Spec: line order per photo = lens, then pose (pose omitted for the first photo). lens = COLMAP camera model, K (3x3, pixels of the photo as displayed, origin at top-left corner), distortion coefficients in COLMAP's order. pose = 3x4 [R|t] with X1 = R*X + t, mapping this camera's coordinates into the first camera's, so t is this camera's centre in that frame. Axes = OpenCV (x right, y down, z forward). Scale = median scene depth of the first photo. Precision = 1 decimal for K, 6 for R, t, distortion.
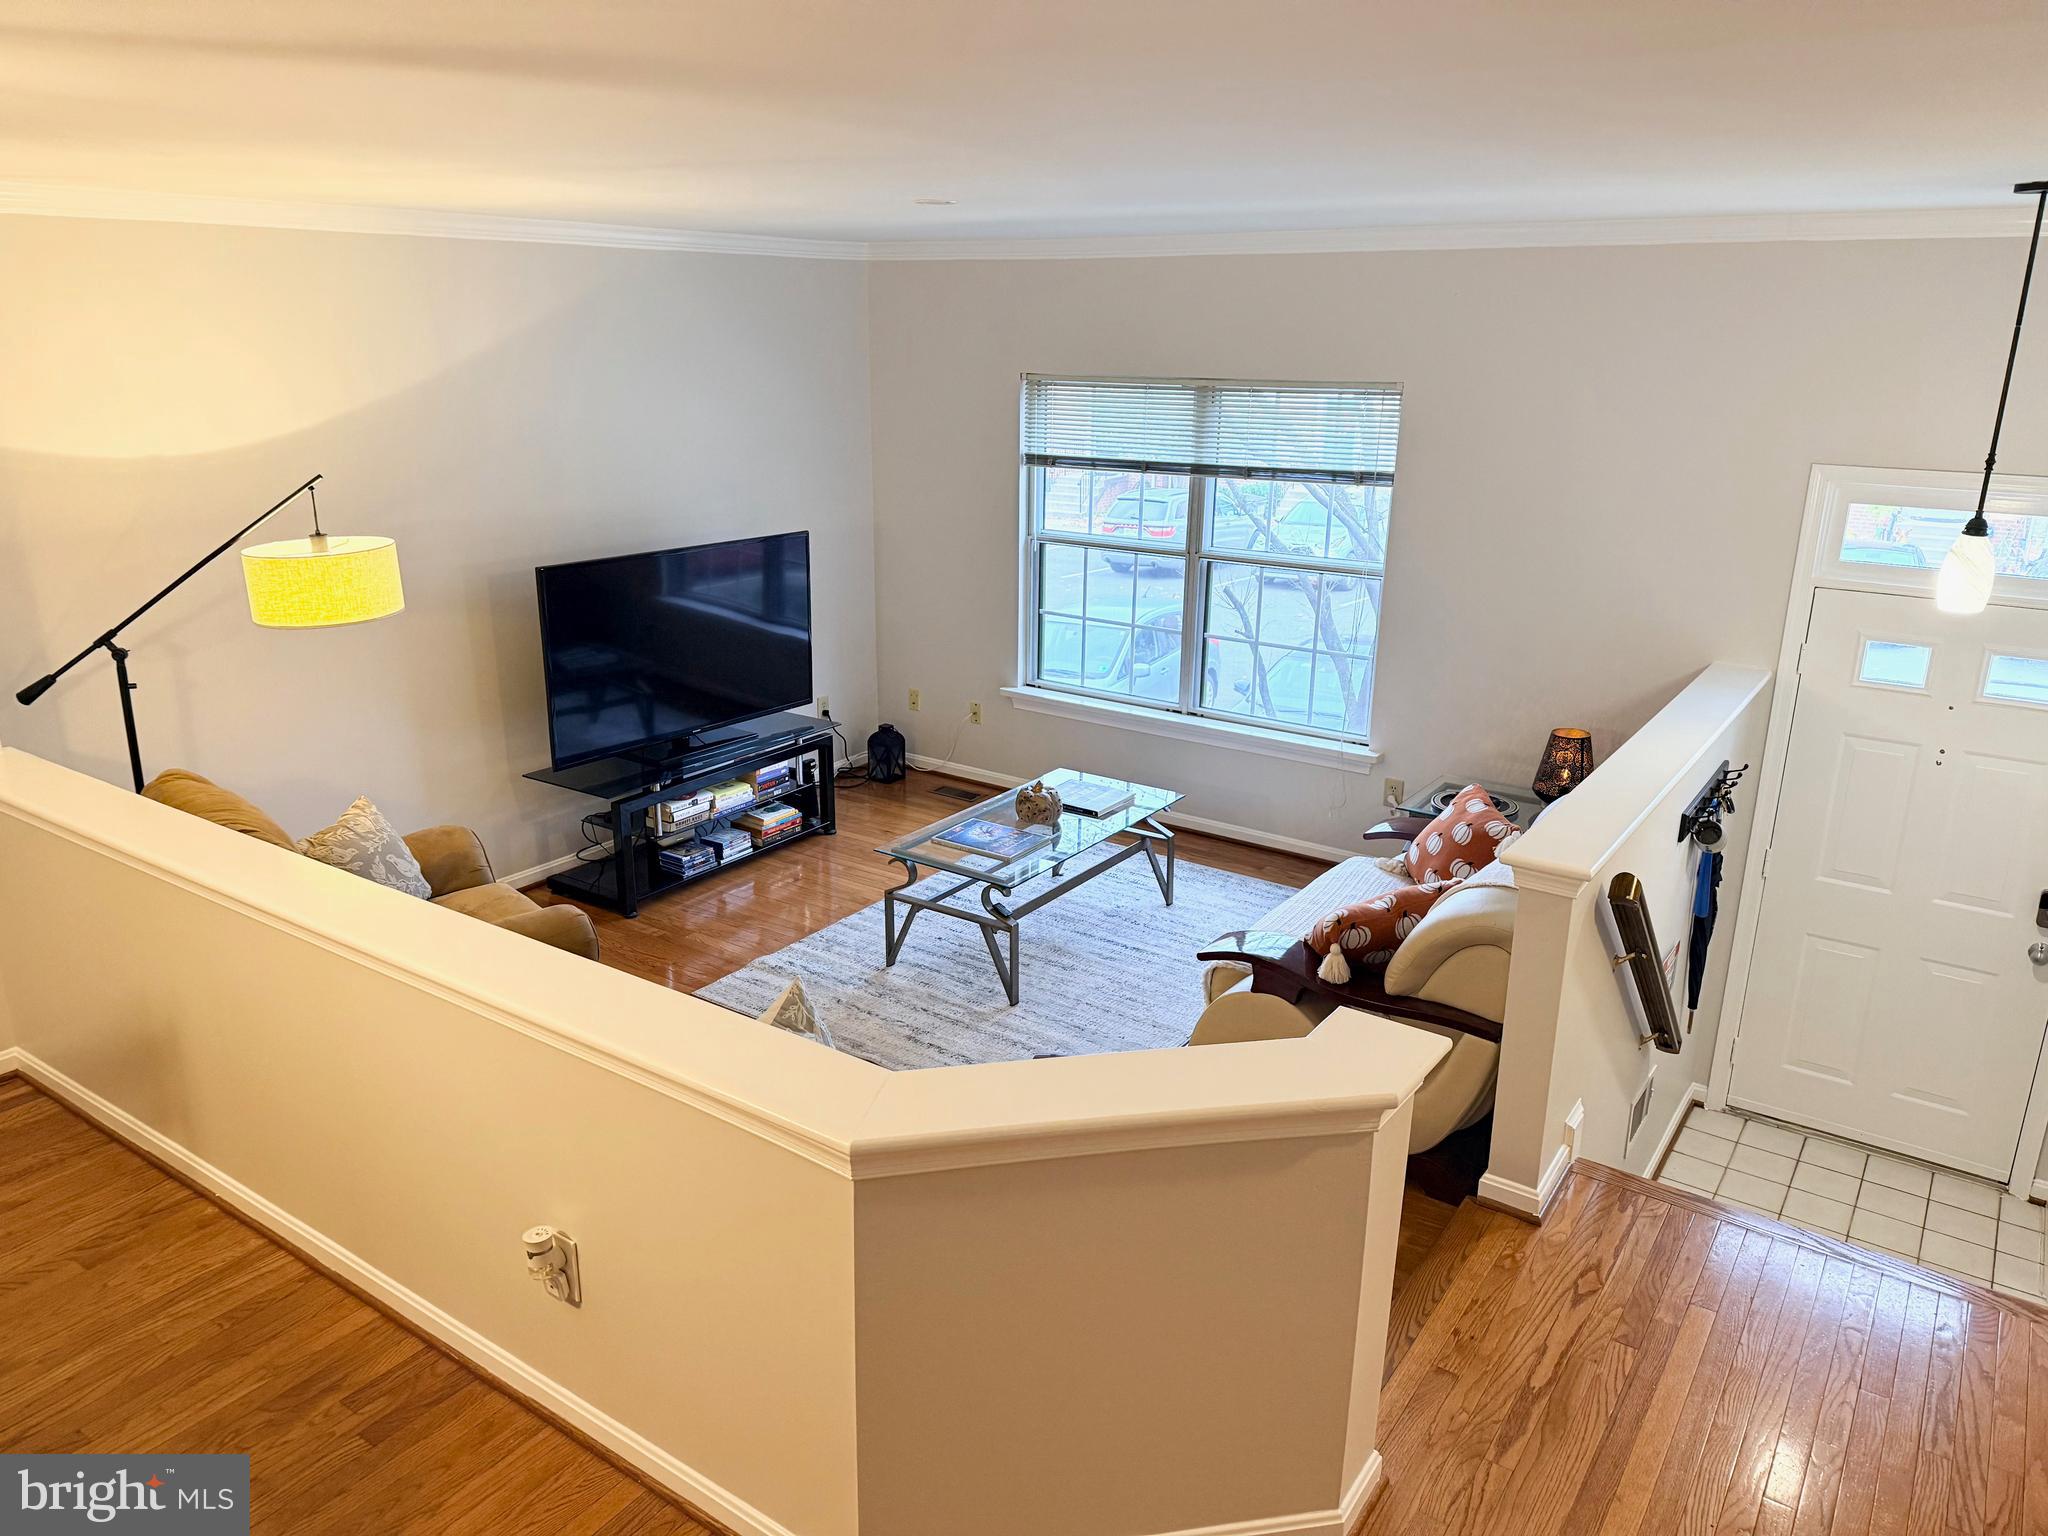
lens RADIAL K [[1480.9, 0, 938.0], [0, 1480.9, 762.3], [0, 0, 1]] dist [0.002275, -0.022858]
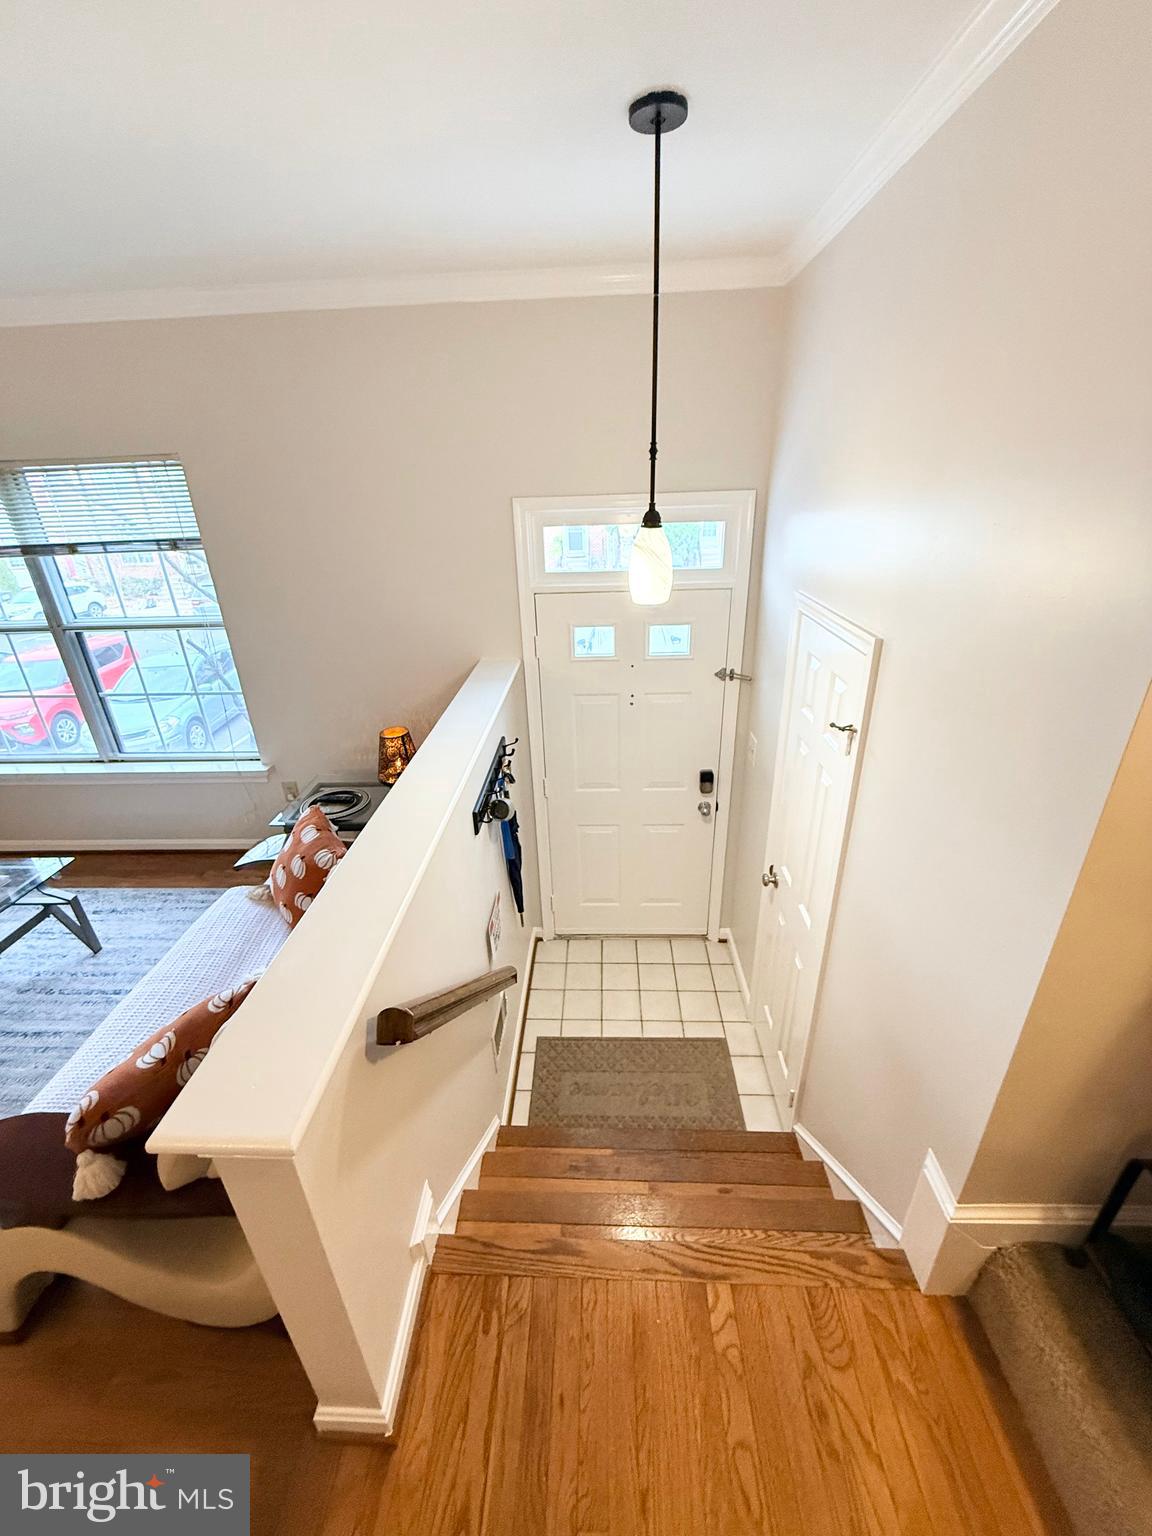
lens RADIAL K [[612.8, 0, 576.0], [0, 612.8, 768.0], [0, 0, 1]] dist [0.001917, 0.000281]
pose [[0.825153, -0.265497, 0.498632, 0.301727], [0.195098, 0.962299, 0.189522, -0.063177], [-0.530150, -0.059102, 0.845842, 0.493964]]
